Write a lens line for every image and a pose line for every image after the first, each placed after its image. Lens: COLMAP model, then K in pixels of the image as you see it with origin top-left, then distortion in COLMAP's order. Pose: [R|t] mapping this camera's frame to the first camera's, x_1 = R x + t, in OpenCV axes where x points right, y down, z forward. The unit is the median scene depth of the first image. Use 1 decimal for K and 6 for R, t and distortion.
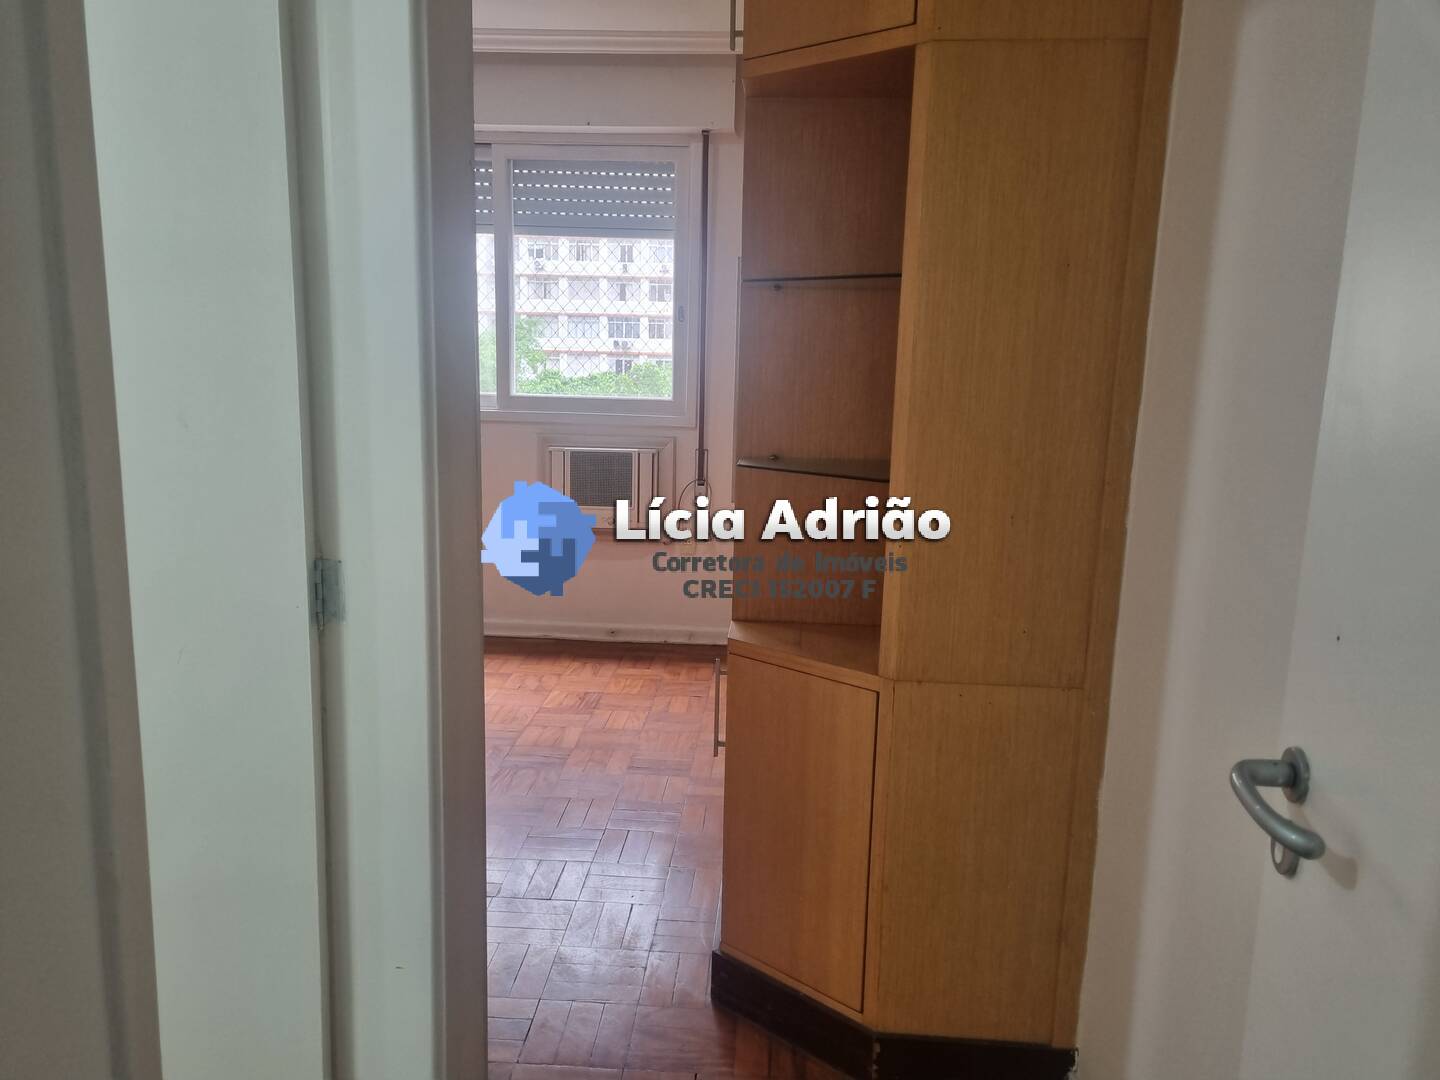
lens RADIAL K [[1088.3, 0, 723.6], [0, 1088.3, 545.3], [0, 0, 1]] dist [0.054475, -0.045975]
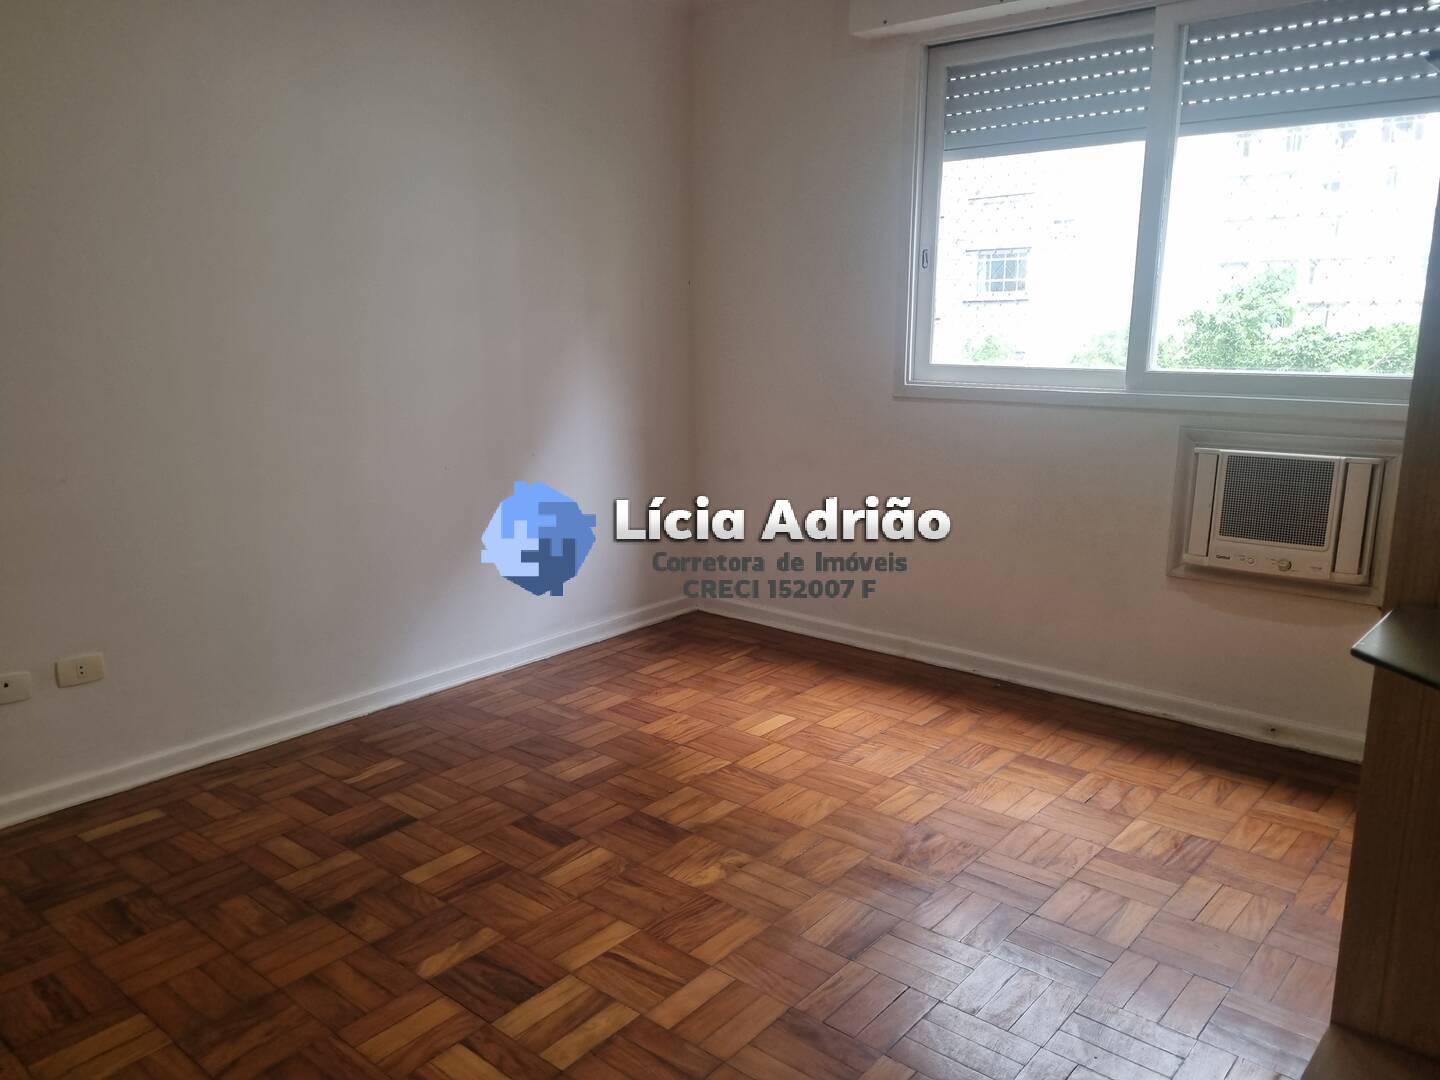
lens RADIAL K [[1088.3, 0, 713.6], [0, 1088.3, 542.6], [0, 0, 1]] dist [0.054475, -0.045975]
pose [[0.787998, 0.106158, -0.606457, 0.027148], [-0.085181, 0.994348, 0.063378, -0.052158], [0.609757, 0.001717, 0.792586, 0.291581]]
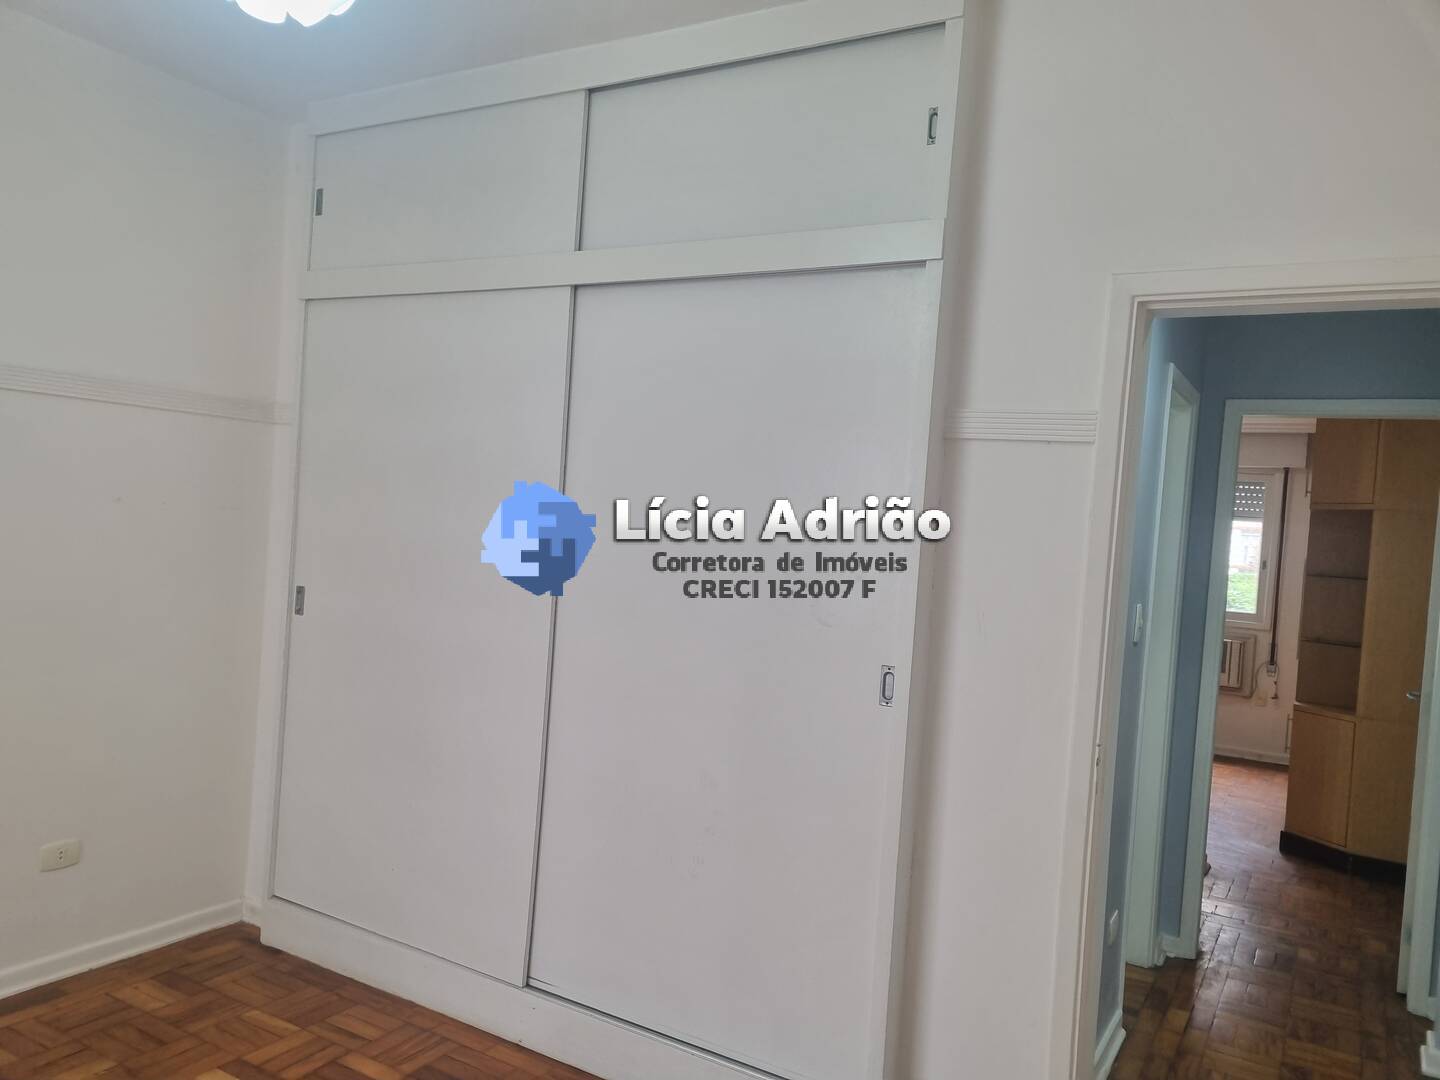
lens RADIAL K [[1088.3, 0, 714.3], [0, 1088.3, 535.5], [0, 0, 1]] dist [0.054475, -0.045975]
pose [[0.888652, 0.046019, -0.456267, -0.021695], [-0.128840, 0.979931, -0.152101, 0.129301], [0.440111, 0.193951, 0.876747, -0.988412]]
